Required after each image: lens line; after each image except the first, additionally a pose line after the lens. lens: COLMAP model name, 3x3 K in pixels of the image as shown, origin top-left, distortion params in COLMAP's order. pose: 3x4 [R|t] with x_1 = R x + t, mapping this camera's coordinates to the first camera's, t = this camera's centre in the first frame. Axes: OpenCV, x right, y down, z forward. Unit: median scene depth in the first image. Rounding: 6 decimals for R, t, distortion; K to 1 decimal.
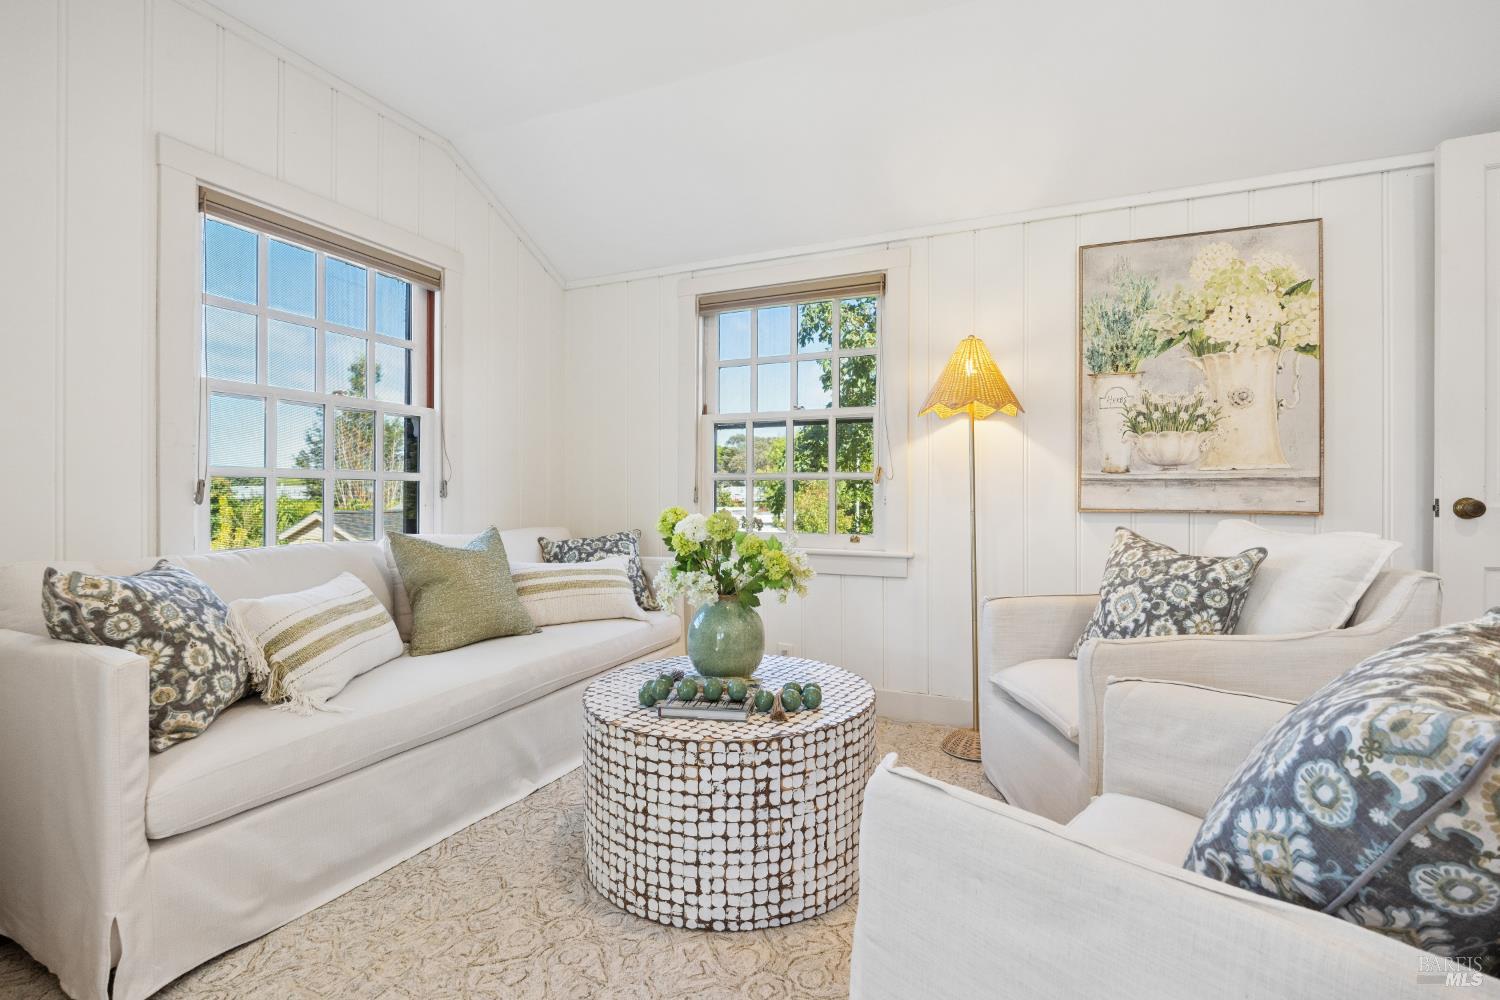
lens RADIAL K [[710.0, 0, 764.4], [0, 710.0, 497.0], [0, 0, 1]] dist [-0.008938, -0.000162]
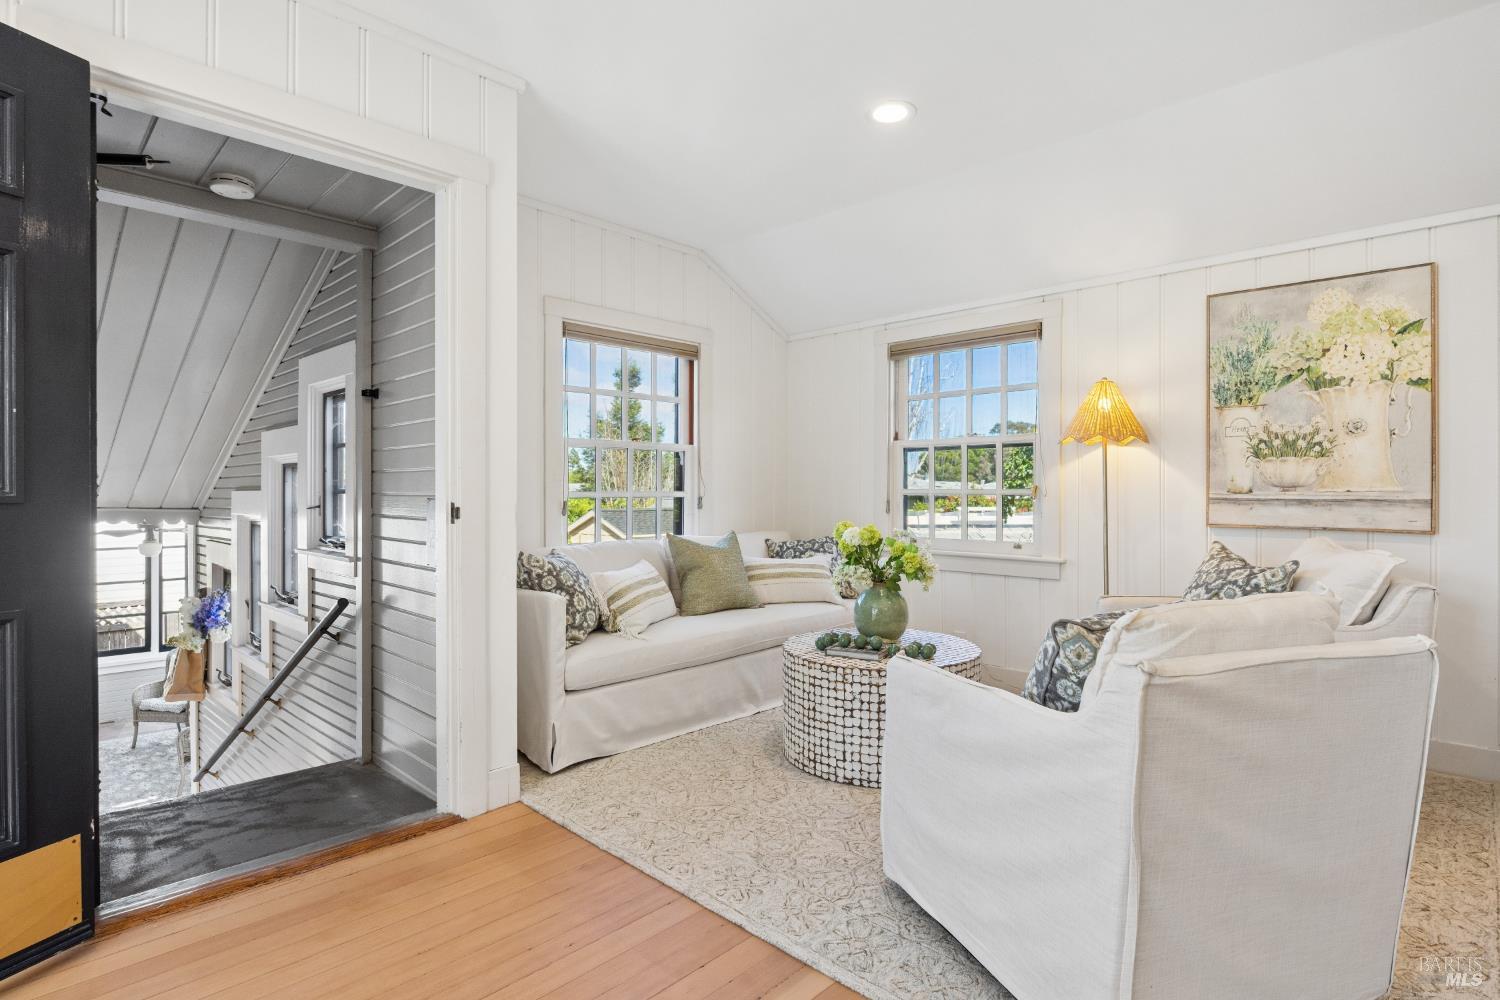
lens RADIAL K [[749.2, 0, 750.0], [0, 749.2, 500.0], [0, 0, 1]] dist [-0.002275, -0.000375]
pose [[0.937853, 0.001753, -0.347028, 0.214681], [0.000369, 0.999982, 0.006049, -0.037578], [0.347033, -0.005802, 0.937835, -0.494062]]
